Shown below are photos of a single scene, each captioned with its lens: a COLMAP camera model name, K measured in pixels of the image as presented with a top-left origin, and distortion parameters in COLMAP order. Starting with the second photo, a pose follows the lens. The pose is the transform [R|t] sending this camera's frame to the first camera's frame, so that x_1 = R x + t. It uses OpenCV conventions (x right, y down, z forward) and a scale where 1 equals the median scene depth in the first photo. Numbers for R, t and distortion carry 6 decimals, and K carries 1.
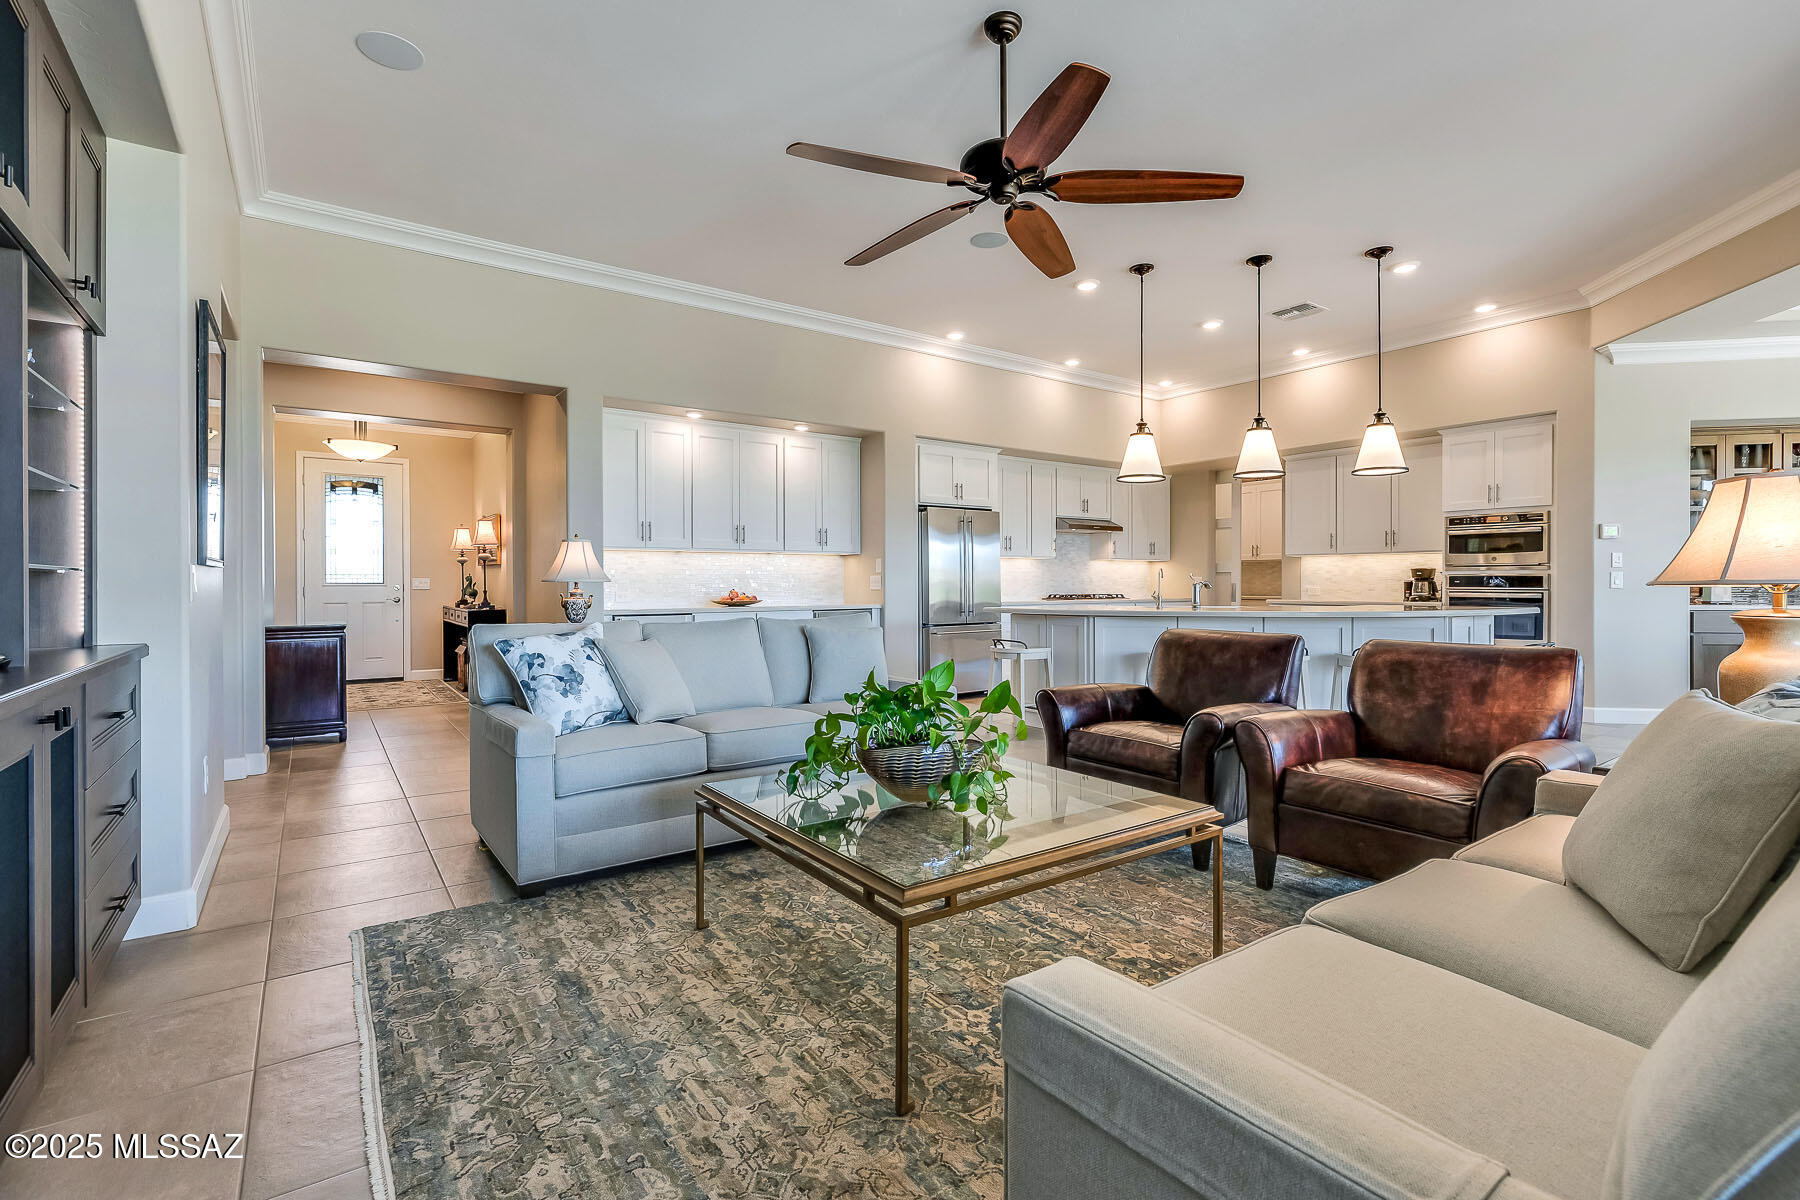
lens RADIAL K [[819.6, 0, 895.2], [0, 819.6, 582.8], [0, 0, 1]] dist [0.002274, -0.001049]
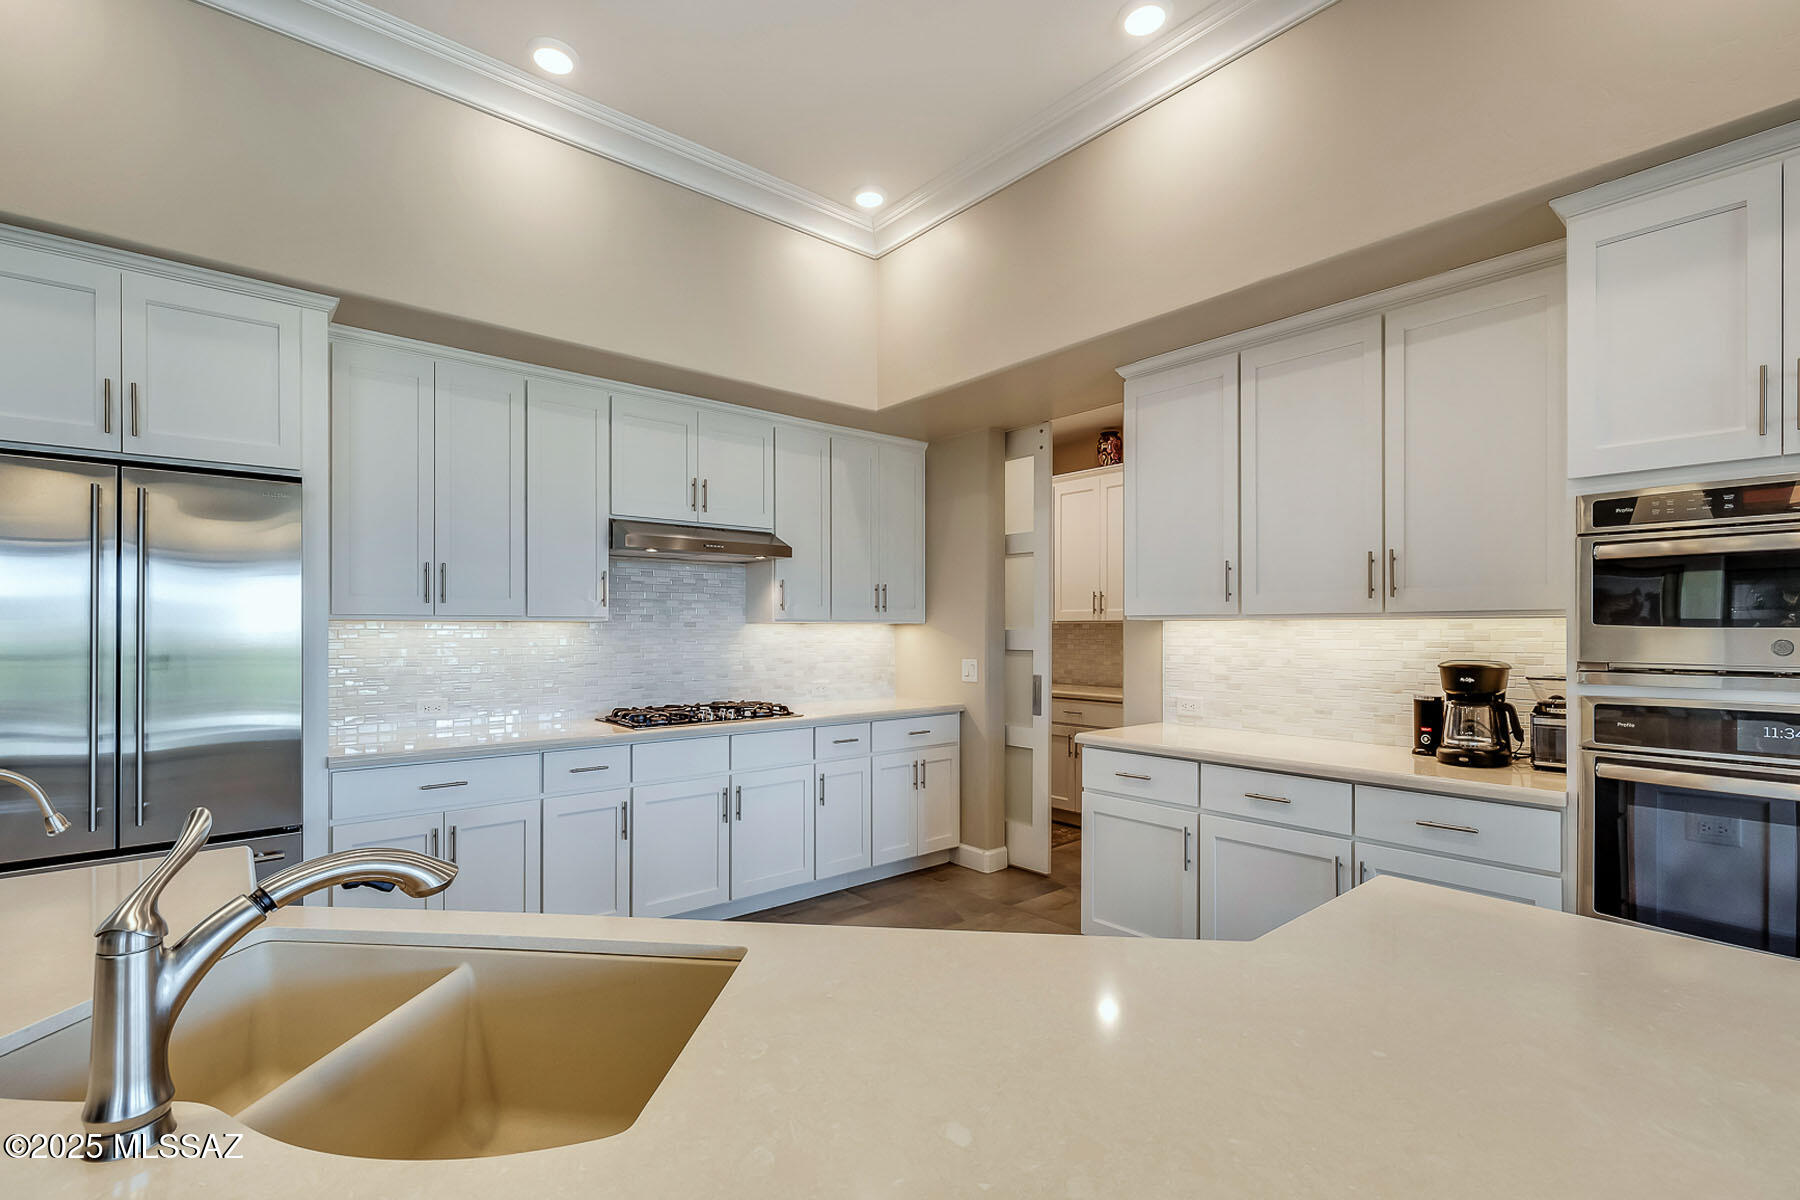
lens RADIAL K [[856.8, 0, 926.6], [0, 856.8, 631.8], [0, 0, 1]] dist [-0.007849, 0.001753]
pose [[0.995894, 0.004660, 0.090403, 0.417891], [-0.004772, 0.999988, 0.001013, -0.032357], [-0.090397, -0.001441, 0.995905, 0.726503]]
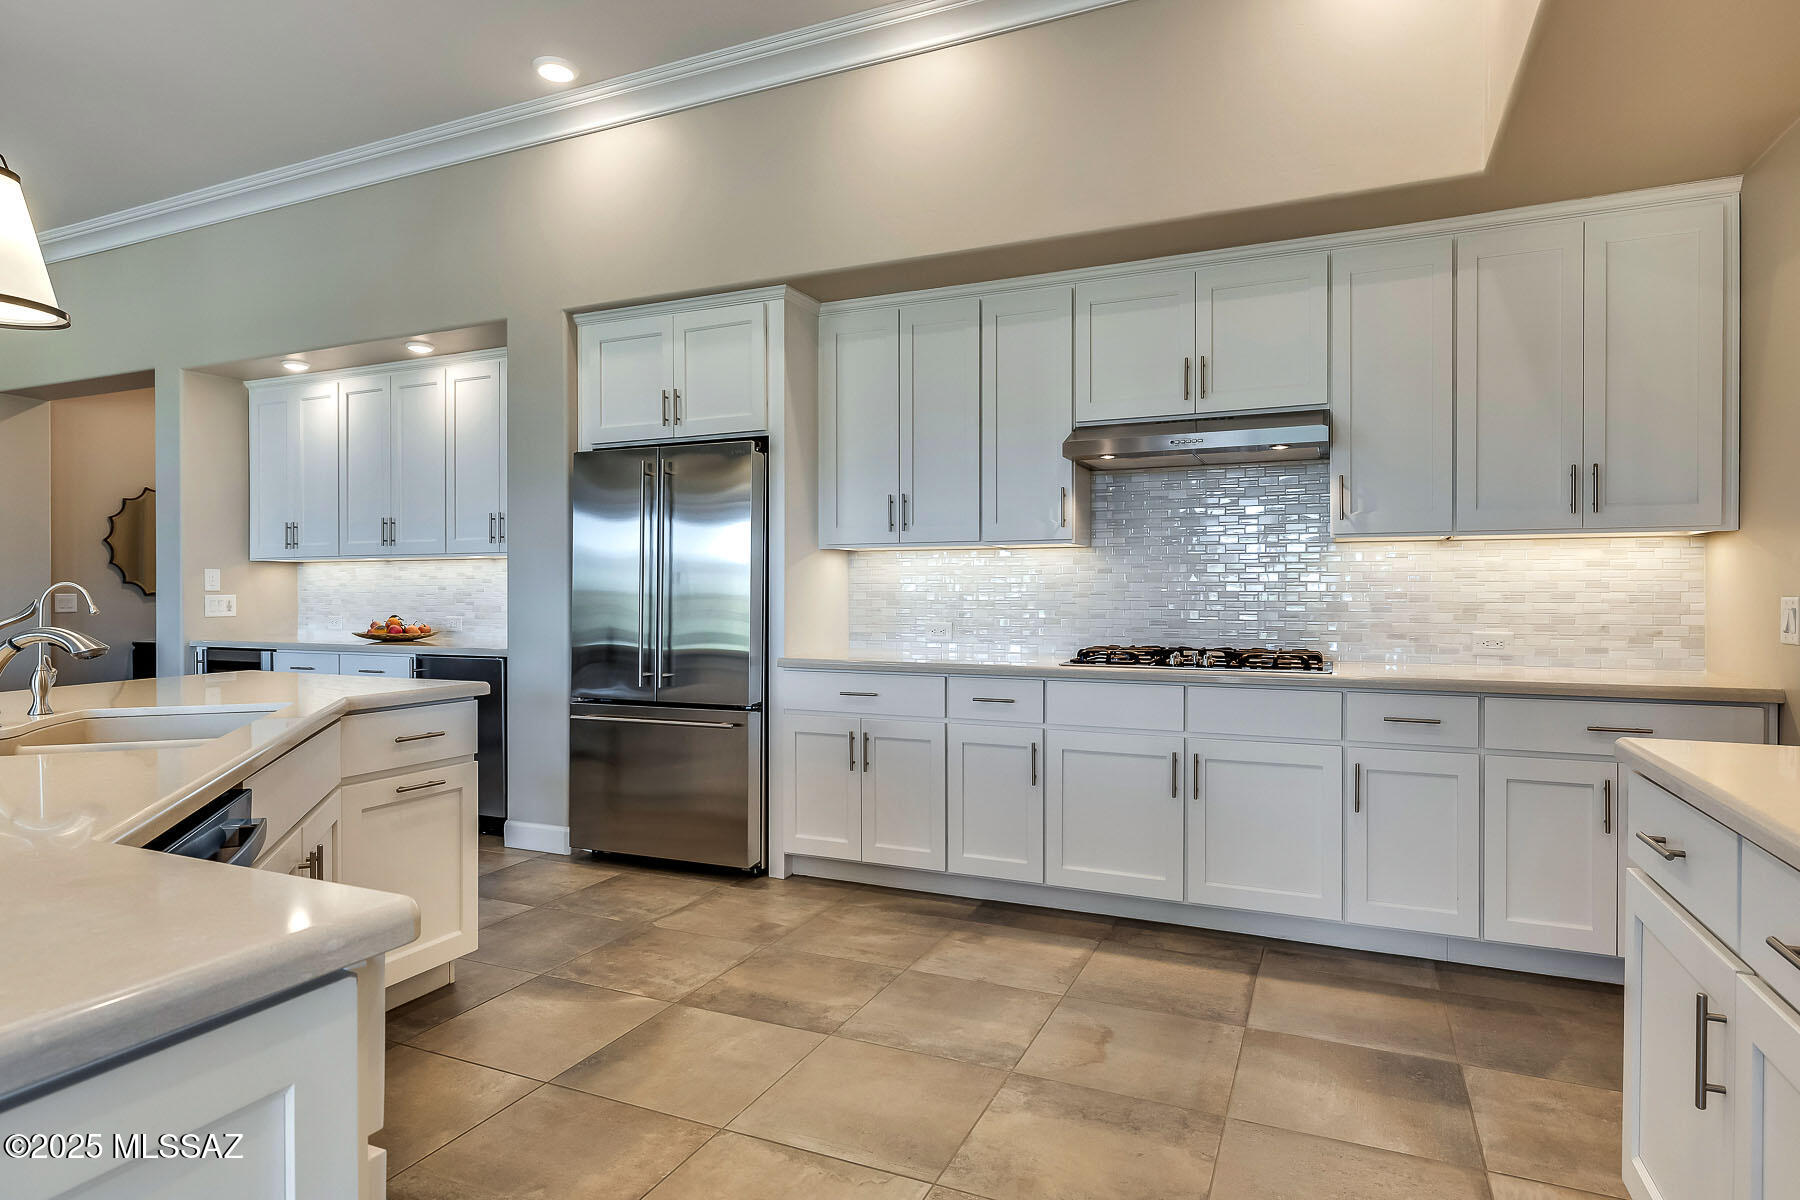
lens RADIAL K [[997.8, 0, 899.0], [0, 997.8, 605.9], [0, 0, 1]] dist [0.000005, -0.002703]
pose [[0.500848, 0.015181, -0.865402, 0.671084], [0.000296, 0.999843, 0.017710, -0.013997], [0.865535, -0.009126, 0.500765, 0.908273]]
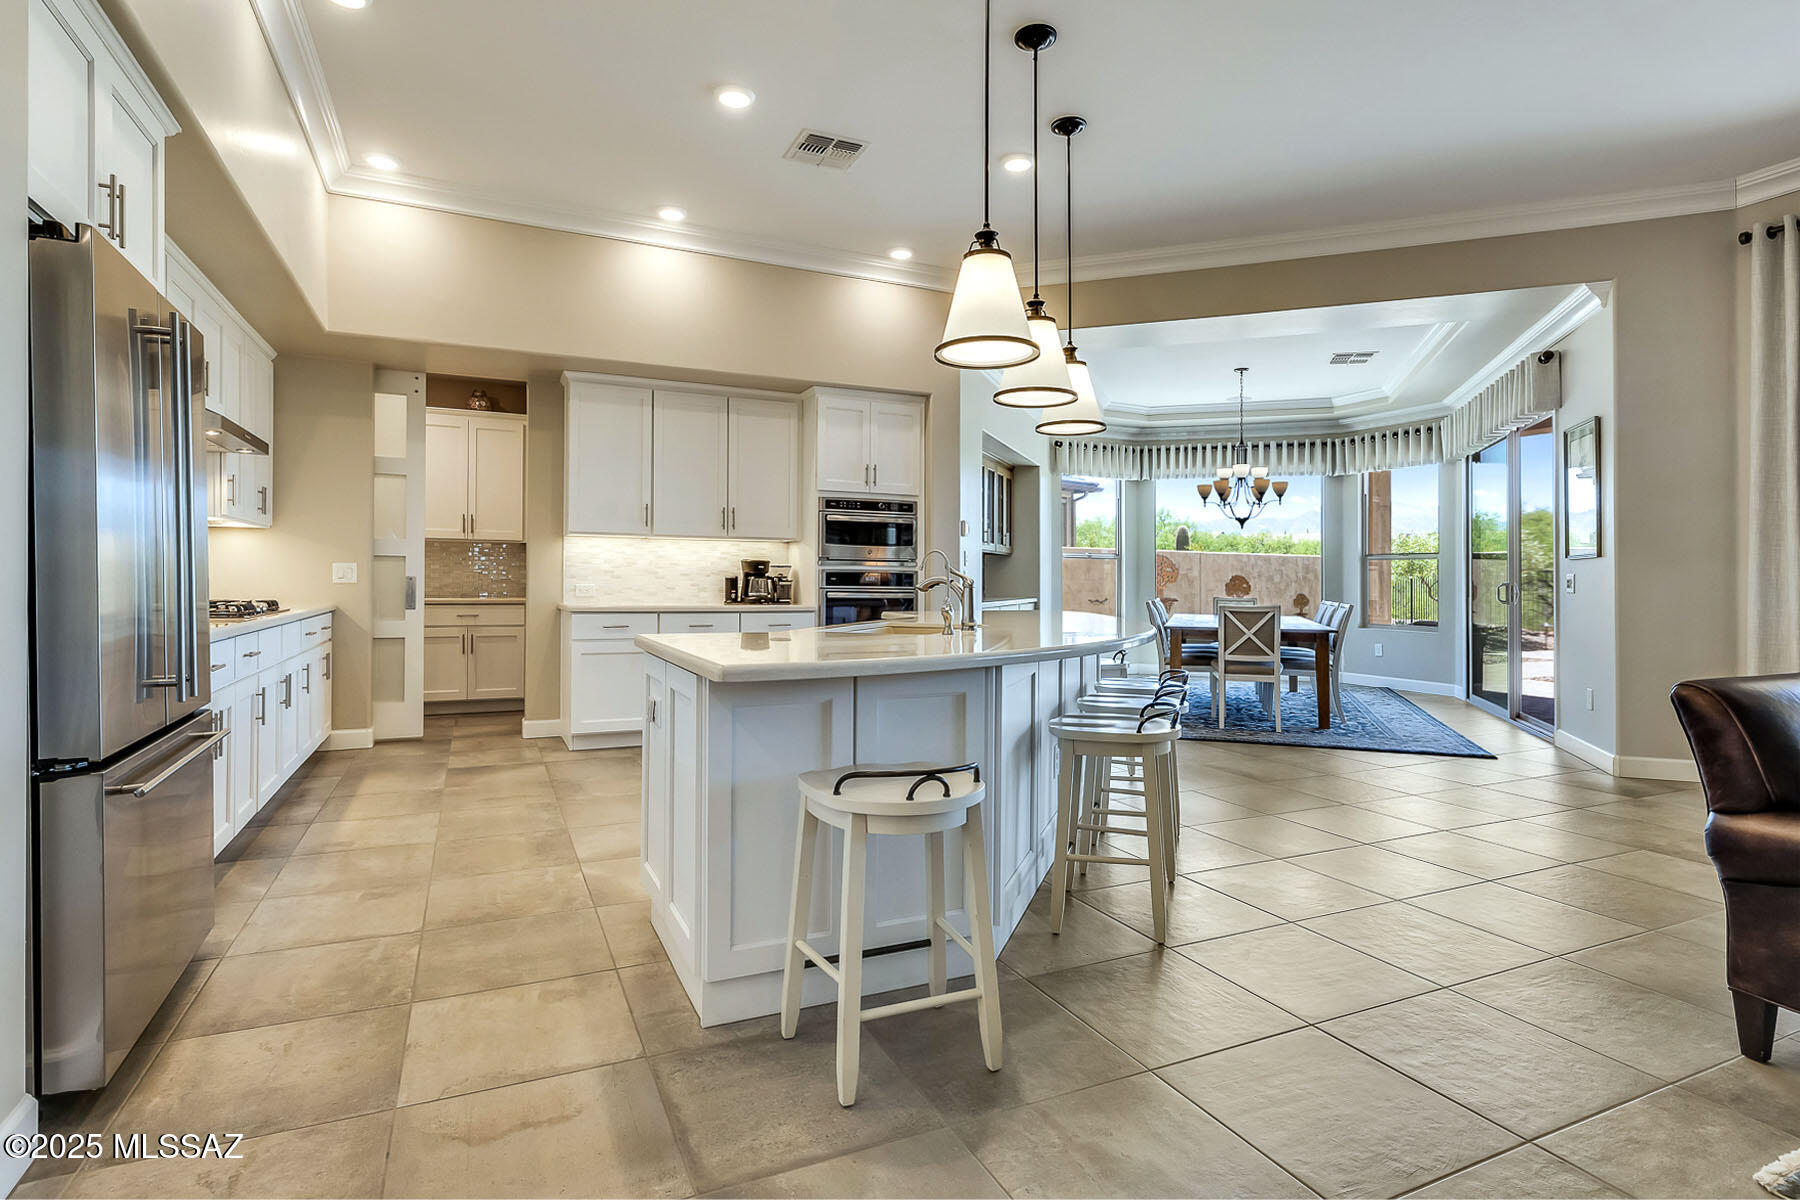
lens RADIAL K [[892.8, 0, 897.7], [0, 892.8, 573.6], [0, 0, 1]] dist [0.001542, 0.001320]
pose [[0.183510, 0.010975, 0.982957, -0.160640], [-0.011322, 0.999895, -0.009050, 0.000349], [-0.982953, -0.009469, 0.183615, 0.775516]]
